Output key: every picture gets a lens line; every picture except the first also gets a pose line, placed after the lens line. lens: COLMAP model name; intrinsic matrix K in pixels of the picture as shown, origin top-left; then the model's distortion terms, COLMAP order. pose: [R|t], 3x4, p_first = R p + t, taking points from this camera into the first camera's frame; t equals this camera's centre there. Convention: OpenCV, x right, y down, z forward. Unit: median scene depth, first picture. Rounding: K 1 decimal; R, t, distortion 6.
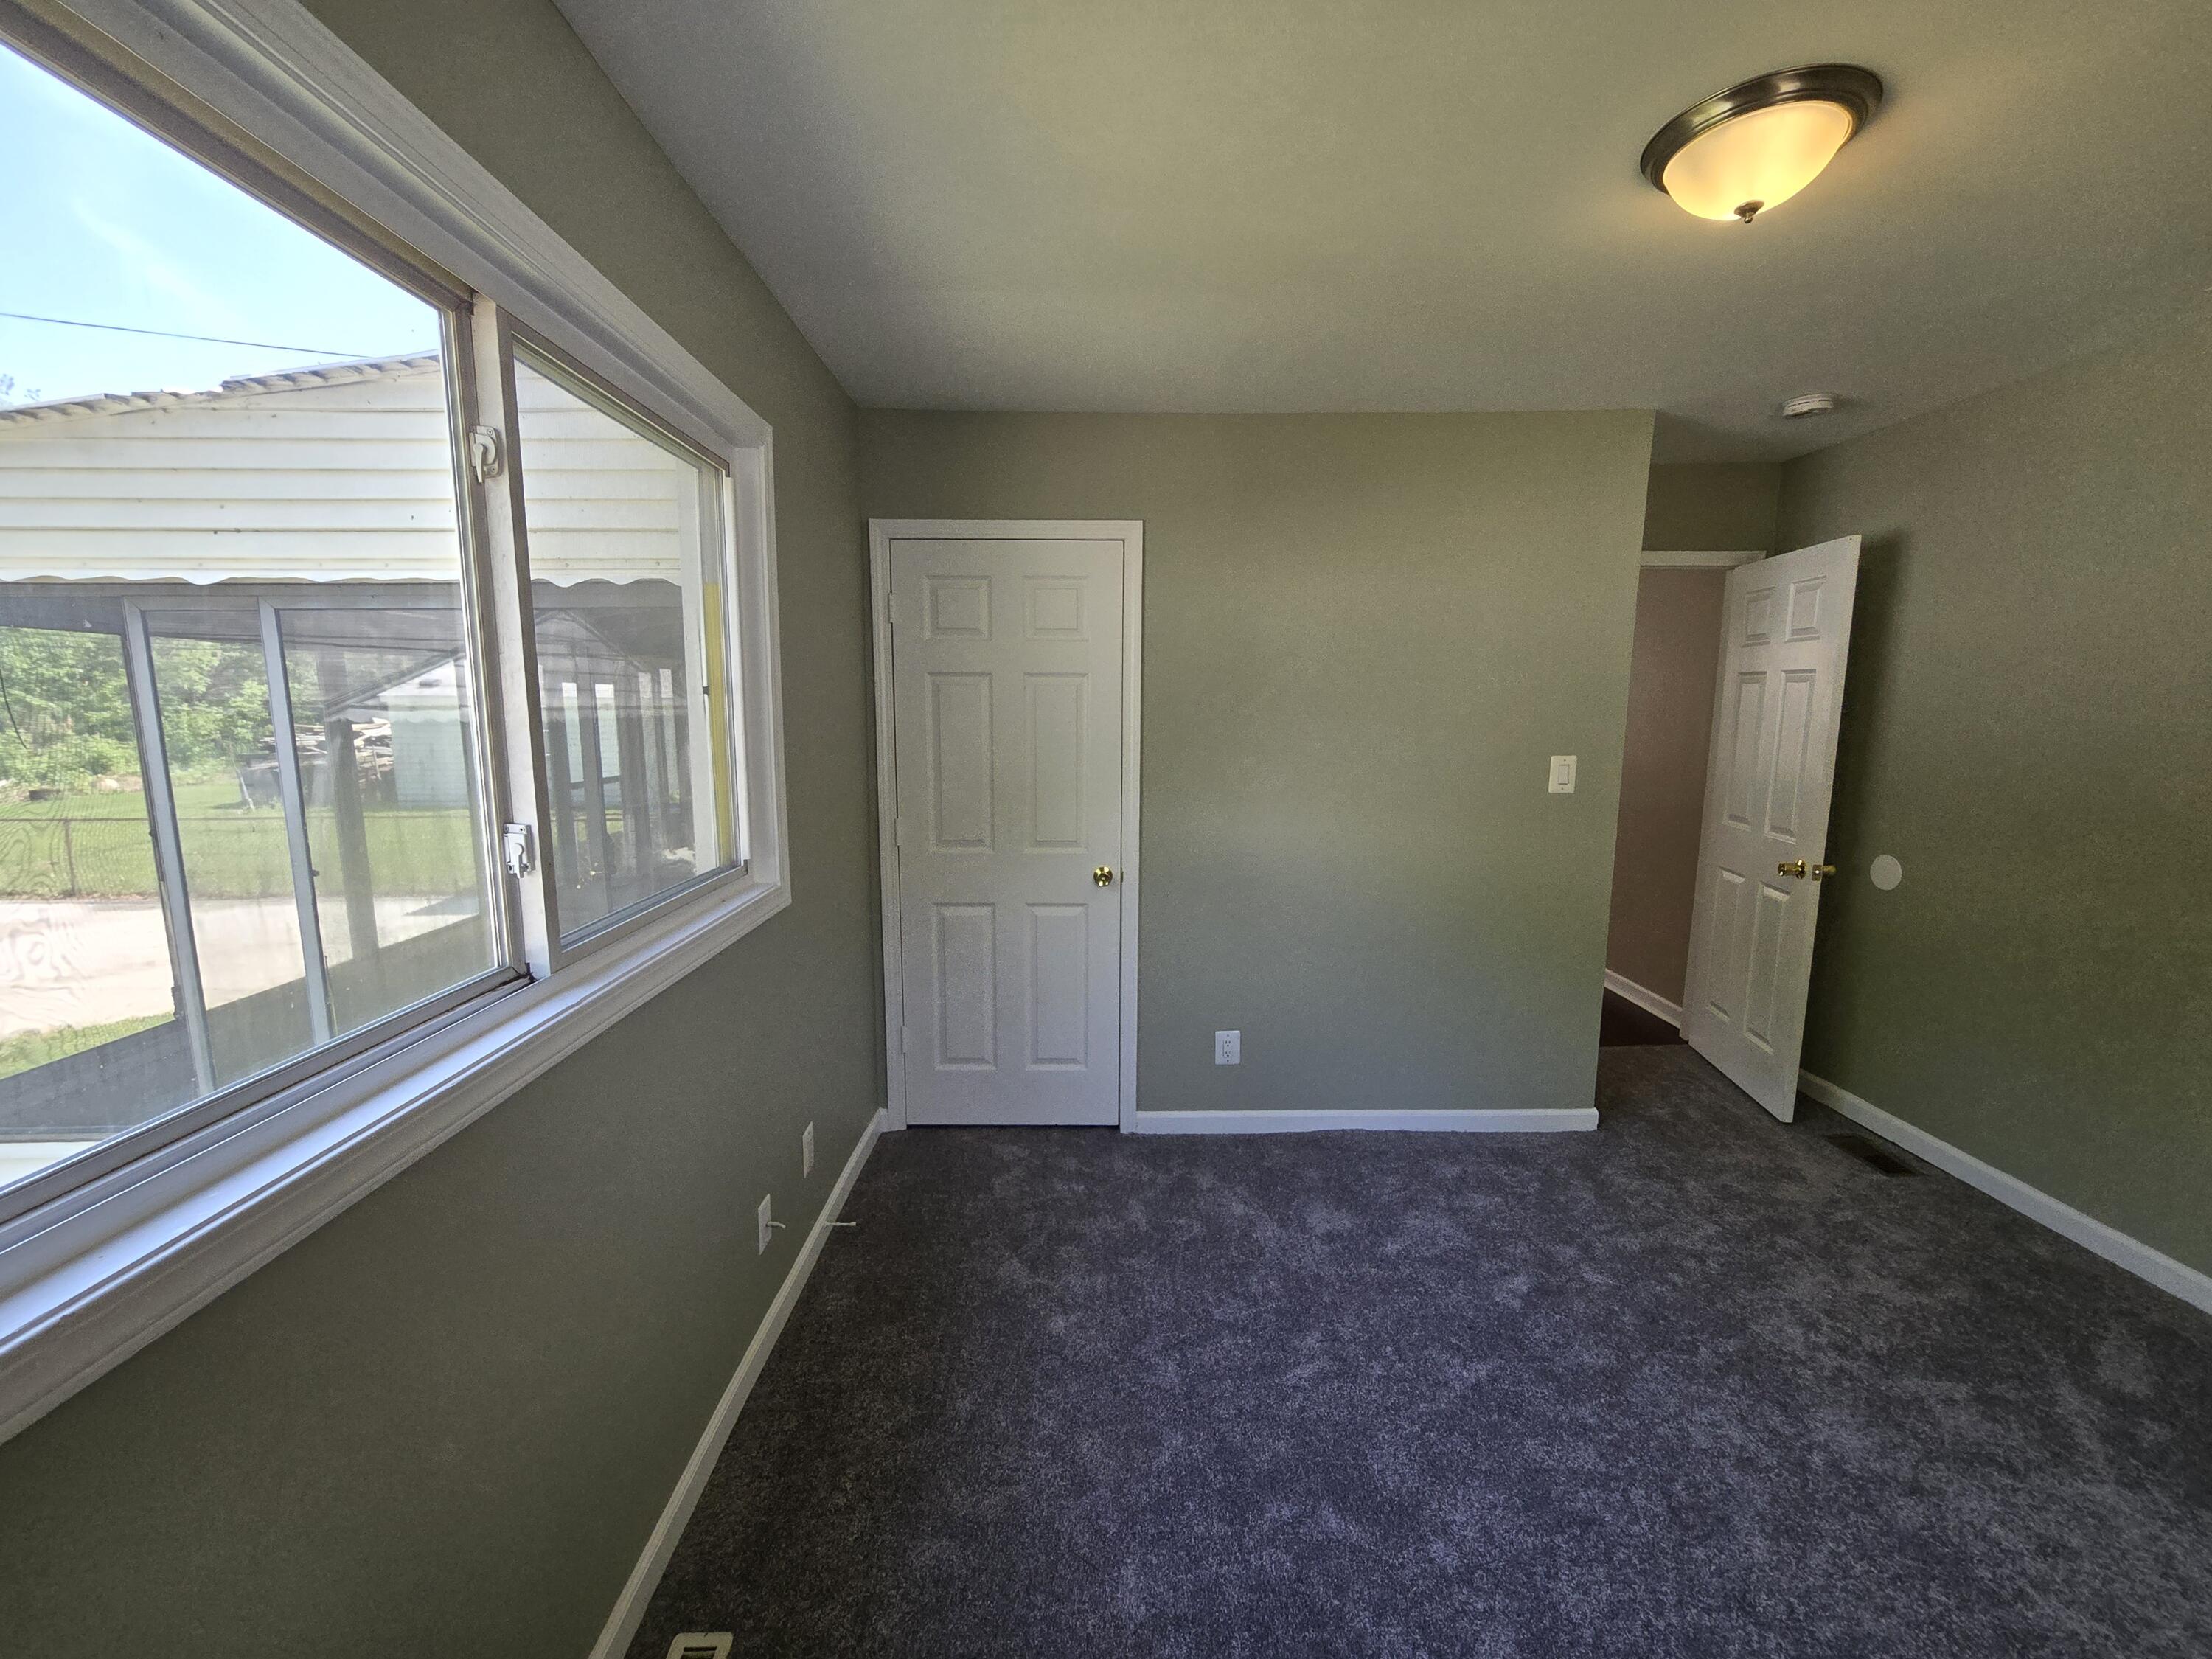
lens RADIAL K [[918.1, 0, 1107.2], [0, 918.1, 829.4], [0, 0, 1]] dist [-0.003380, 0.001209]
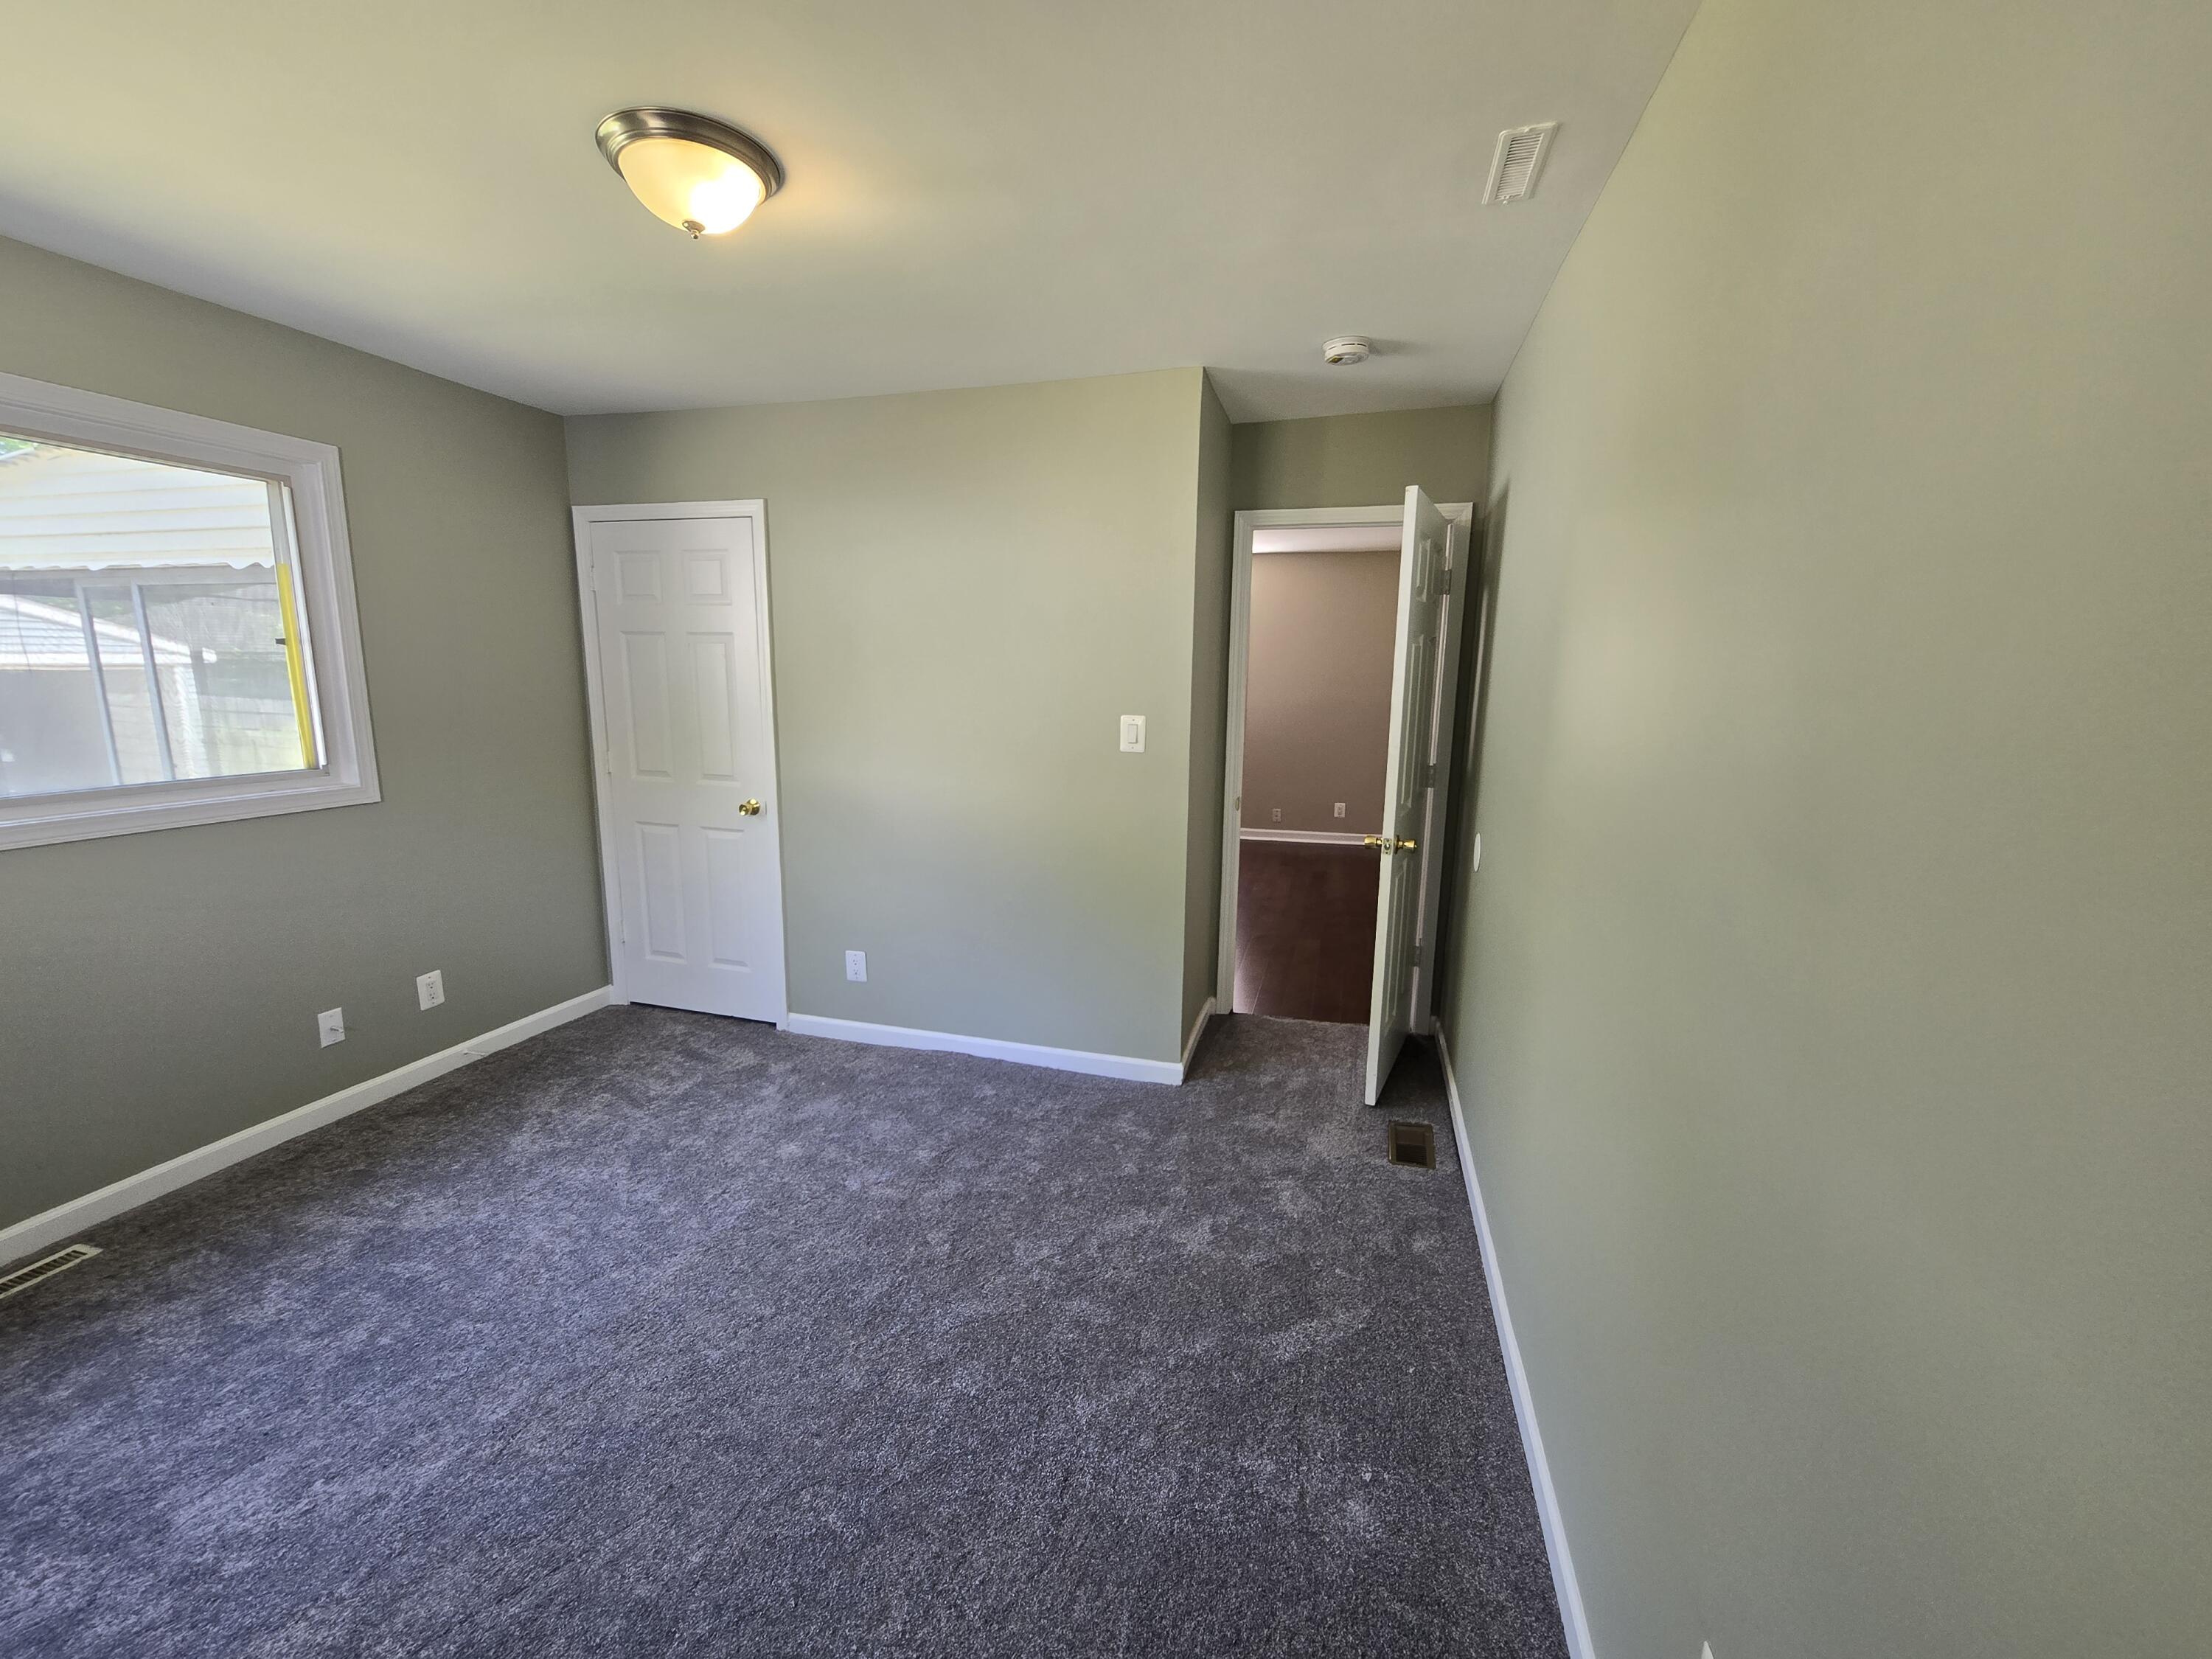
lens RADIAL K [[918.1, 0, 1108.7], [0, 918.1, 831.9], [0, 0, 1]] dist [-0.003380, 0.001209]
pose [[0.957837, 0.062678, -0.280392, 0.796515], [-0.053002, 0.997712, 0.041969, 0.009174], [0.282381, -0.025338, 0.958968, 0.006357]]
